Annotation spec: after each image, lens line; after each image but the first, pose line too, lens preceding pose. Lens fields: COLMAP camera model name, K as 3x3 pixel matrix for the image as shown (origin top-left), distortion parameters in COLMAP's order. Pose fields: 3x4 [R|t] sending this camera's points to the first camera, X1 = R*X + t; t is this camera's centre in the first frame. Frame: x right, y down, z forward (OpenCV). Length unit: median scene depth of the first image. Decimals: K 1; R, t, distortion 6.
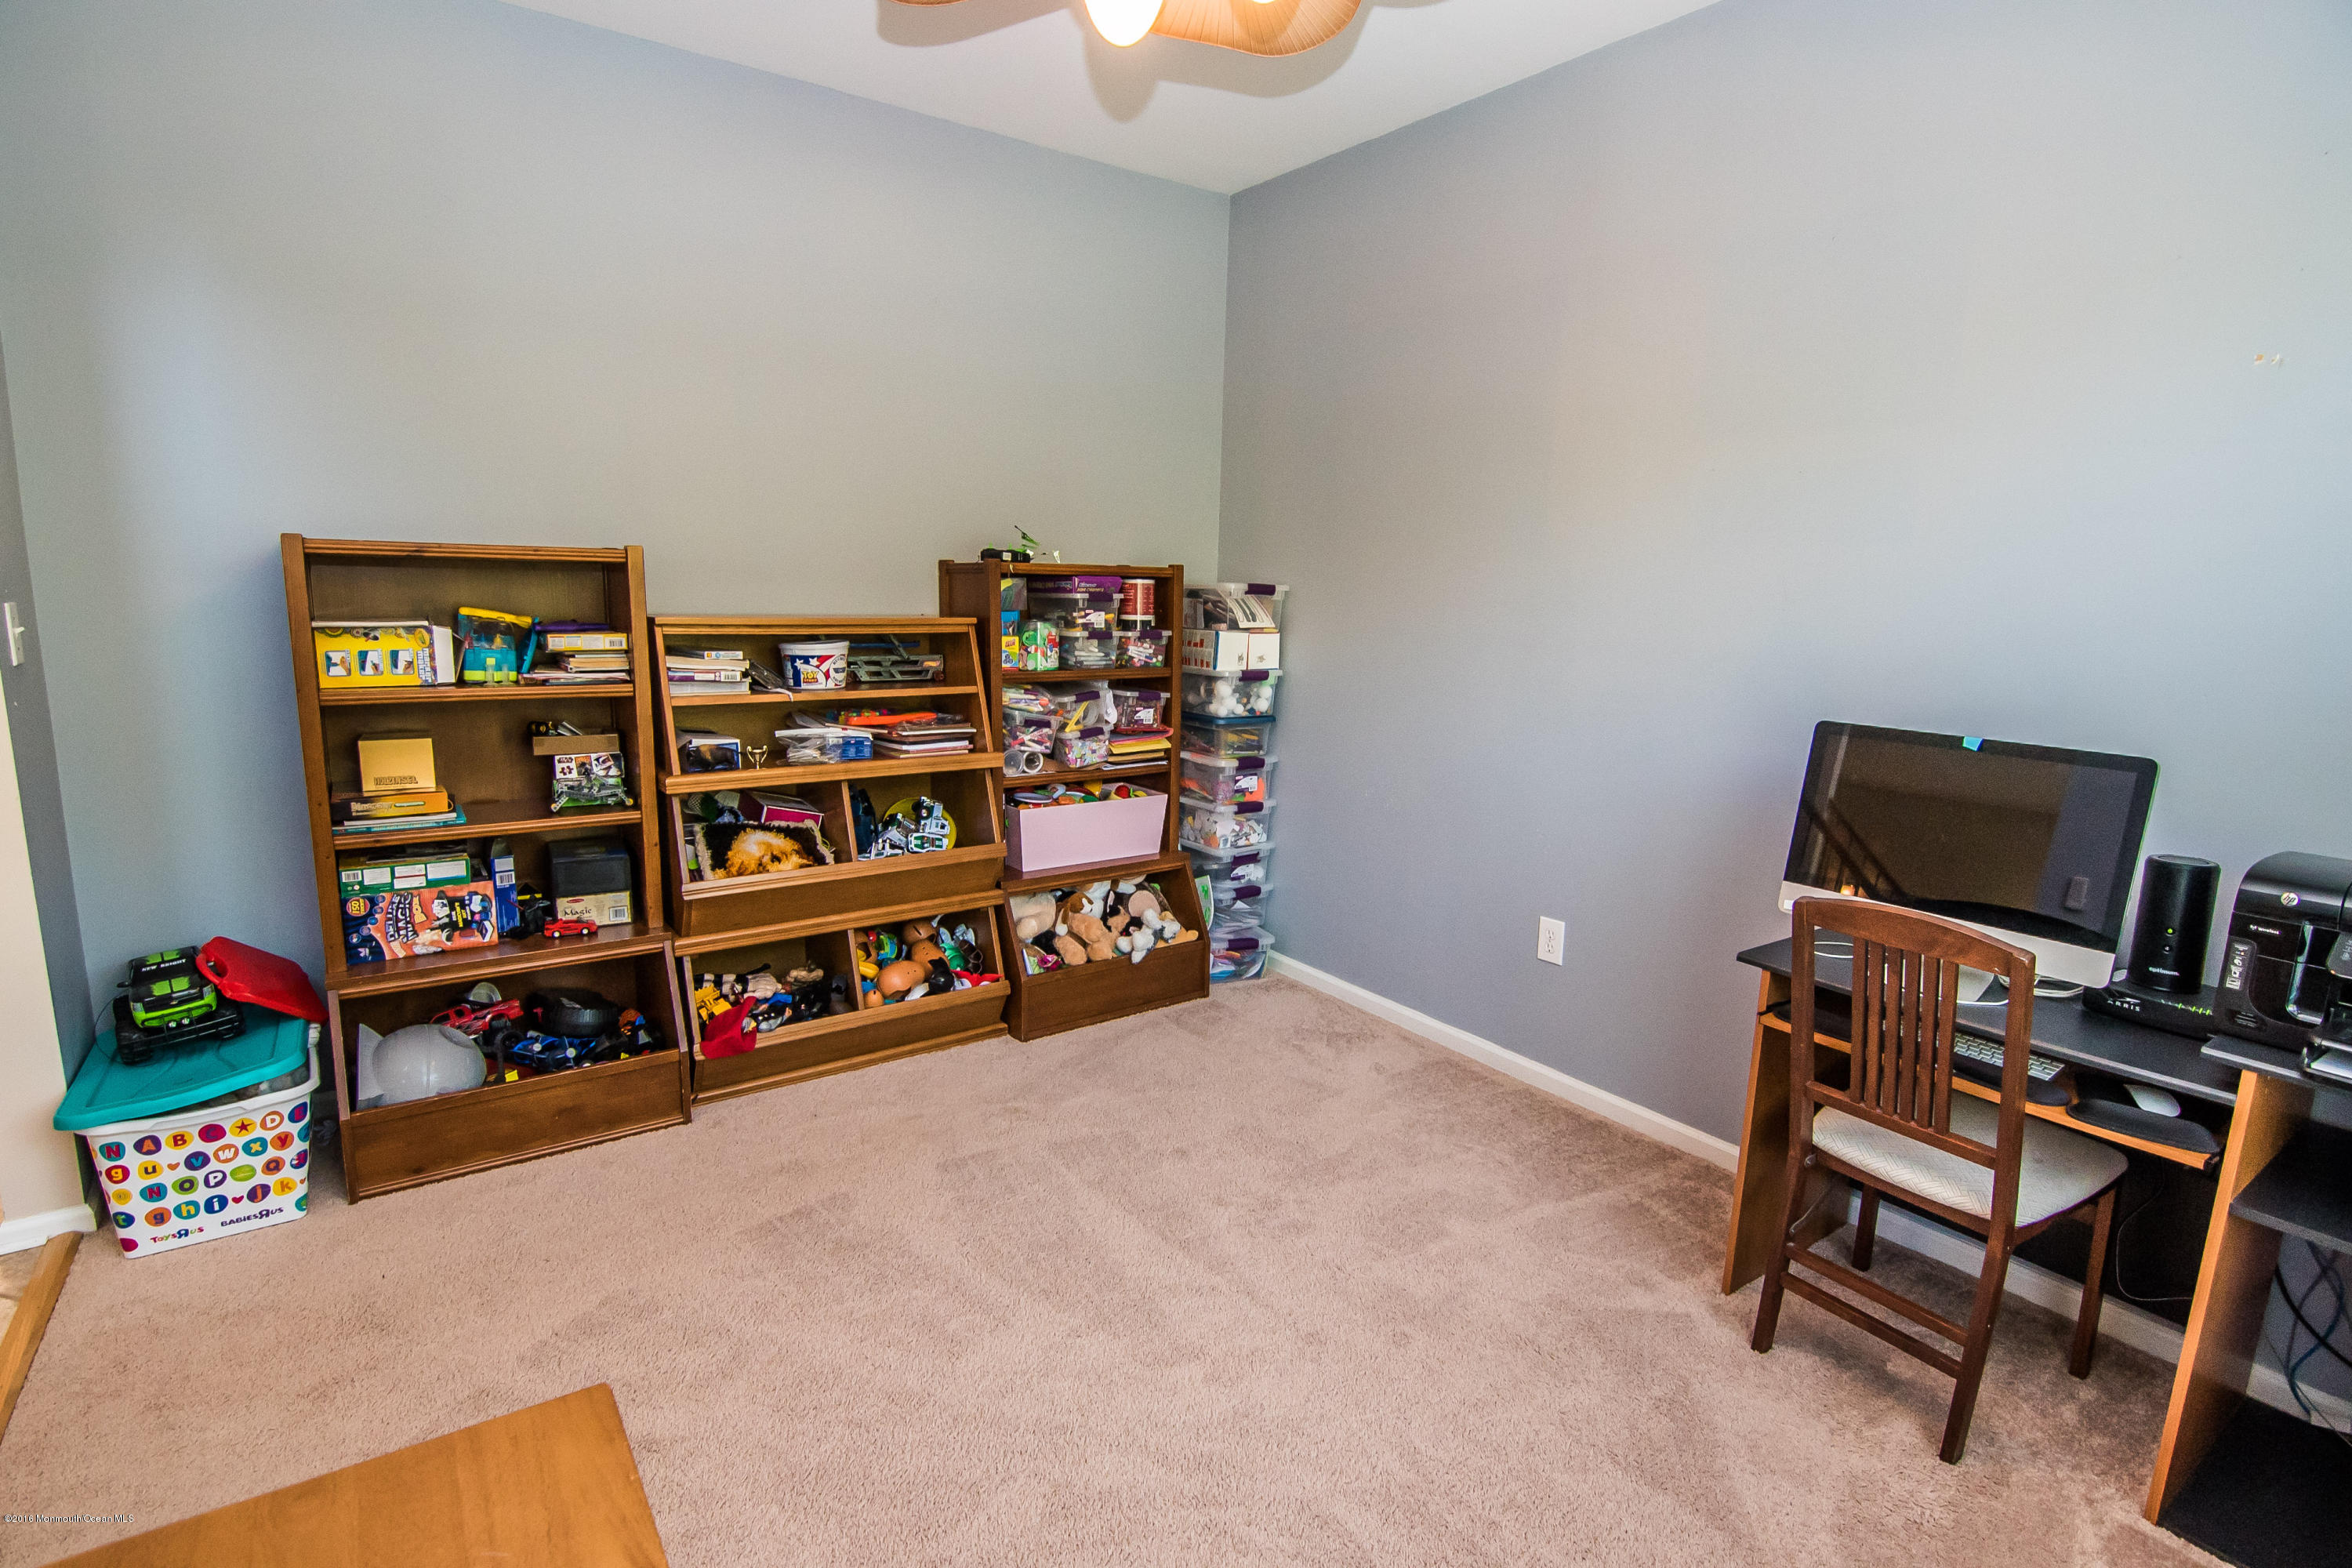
lens RADIAL K [[1175.8, 0, 1170.8], [0, 1175.8, 786.5], [0, 0, 1]] dist [-0.005766, -0.013798]
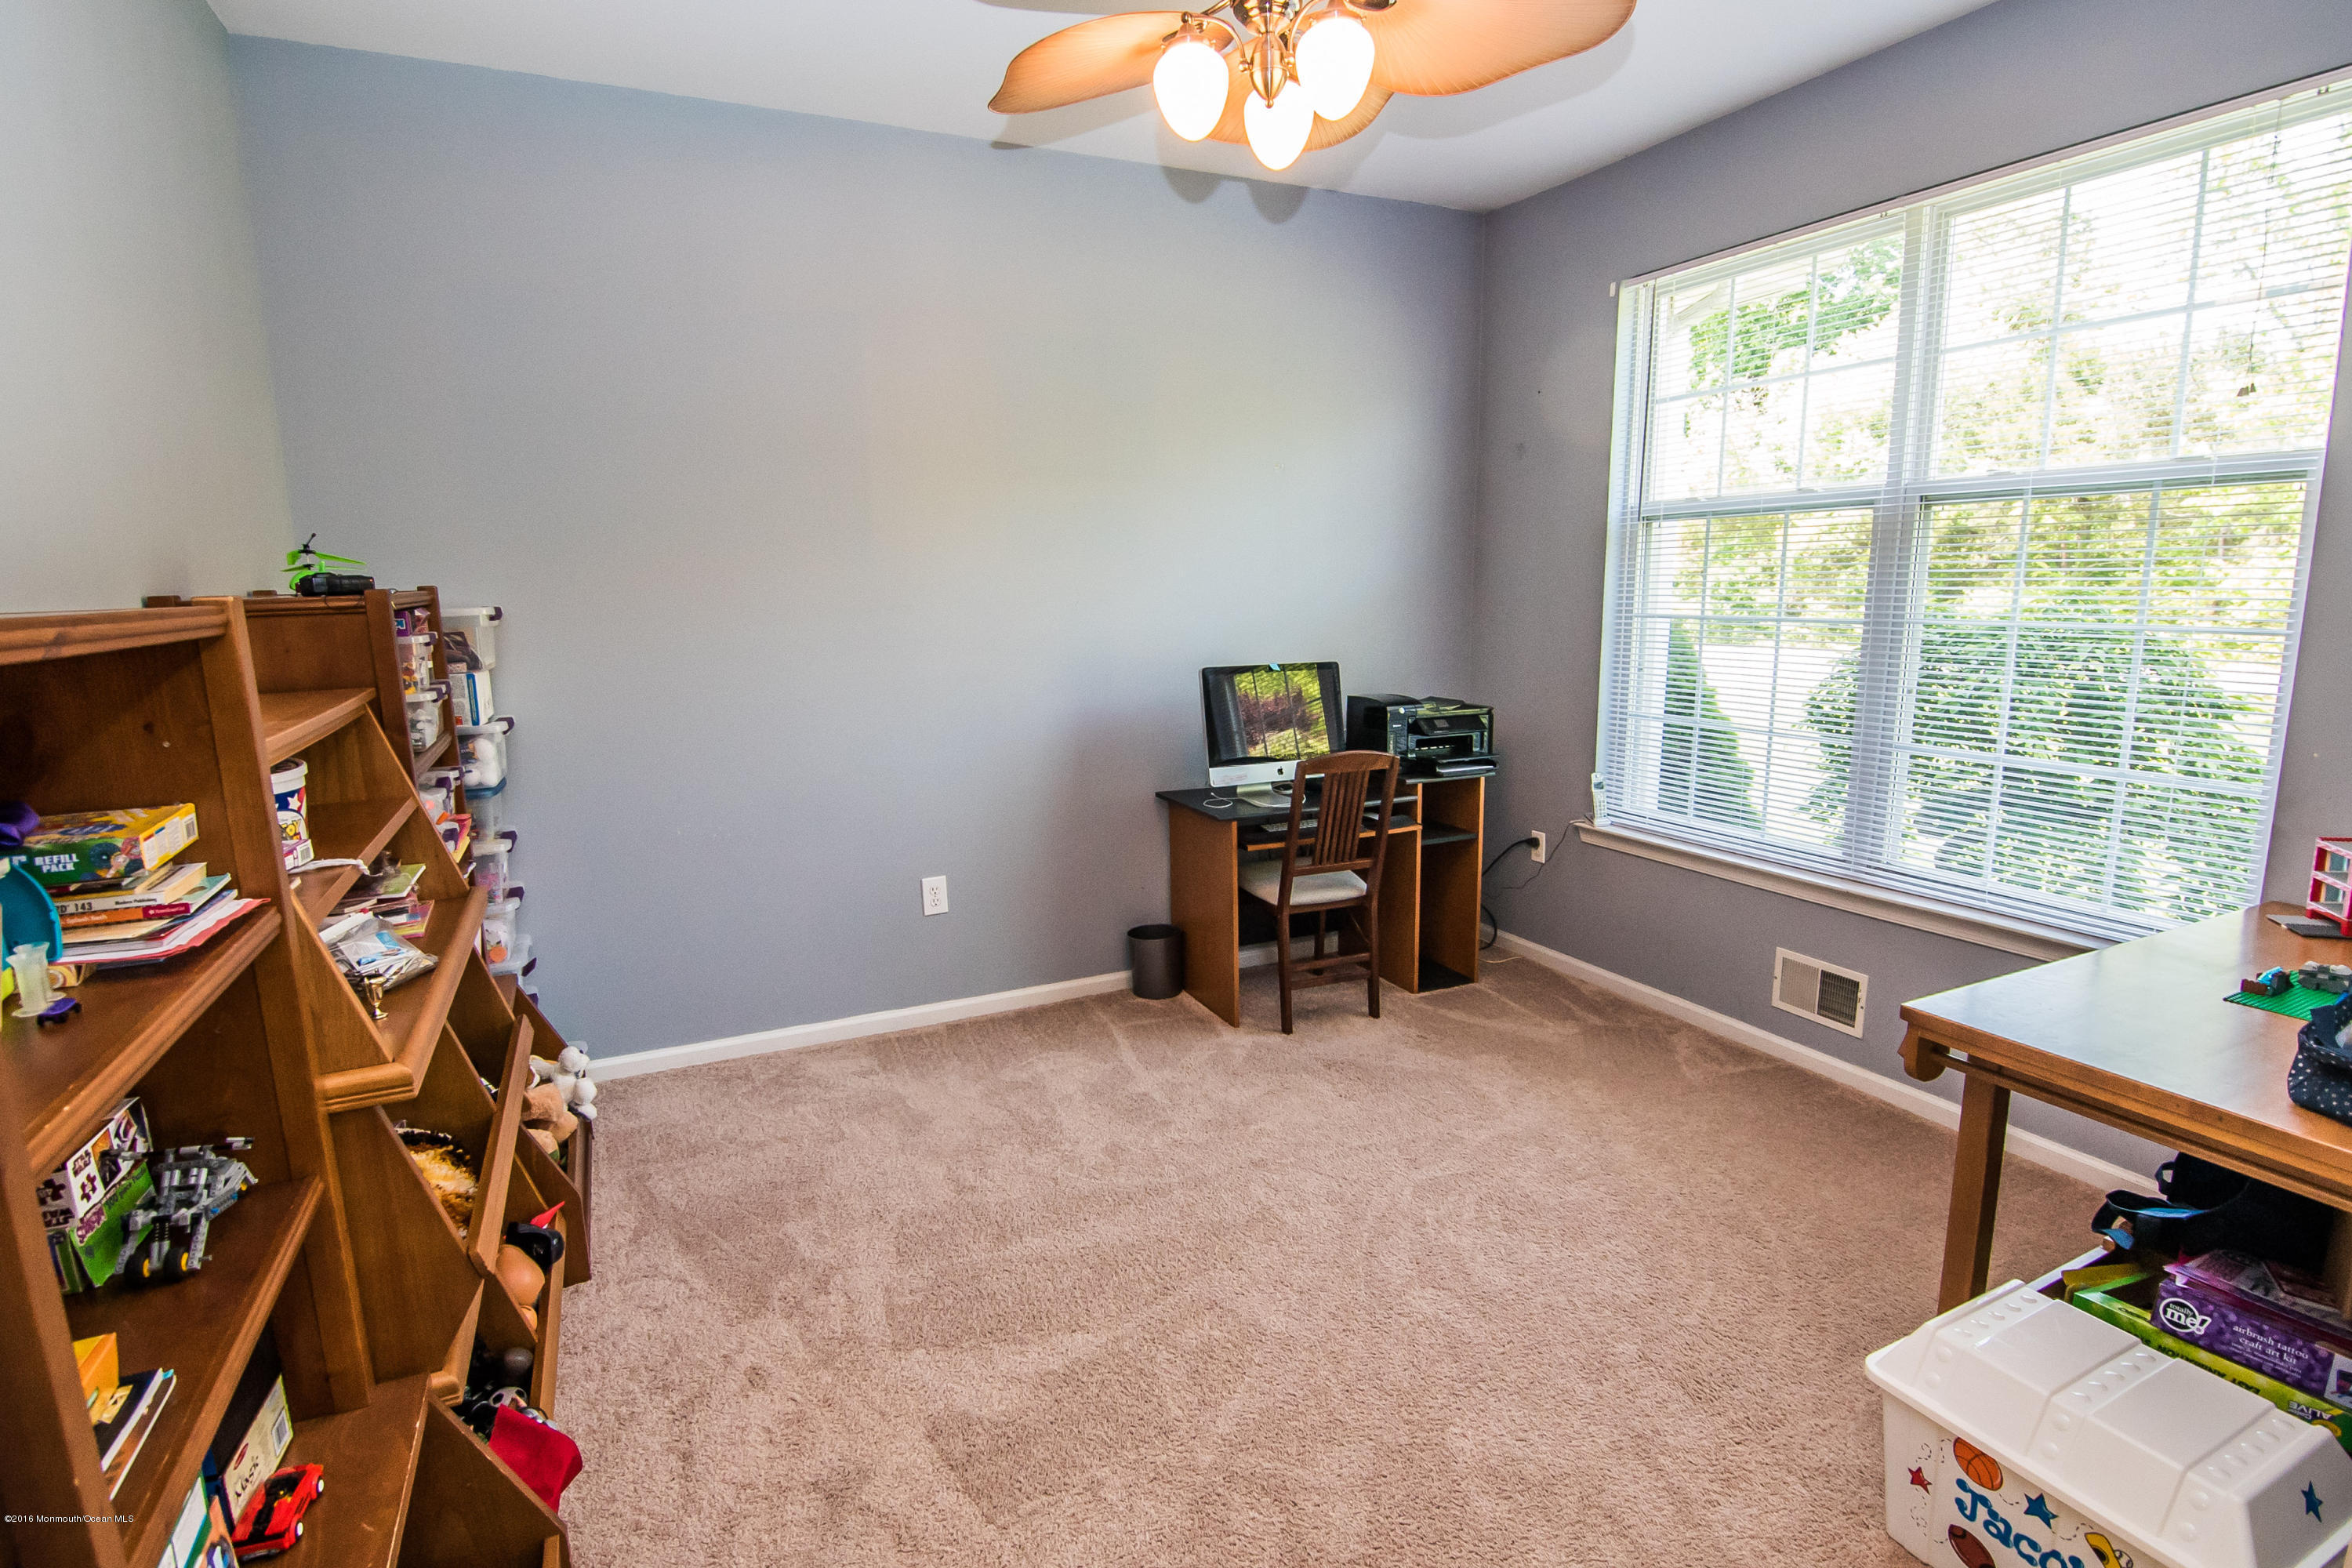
lens RADIAL K [[1175.8, 0, 1170.8], [0, 1175.8, 786.5], [0, 0, 1]] dist [-0.005766, -0.013798]
pose [[0.155181, -0.200434, 0.967339, -0.900130], [0.188288, 0.967252, 0.170210, -0.154027], [-0.969777, 0.155725, 0.187838, 0.647779]]
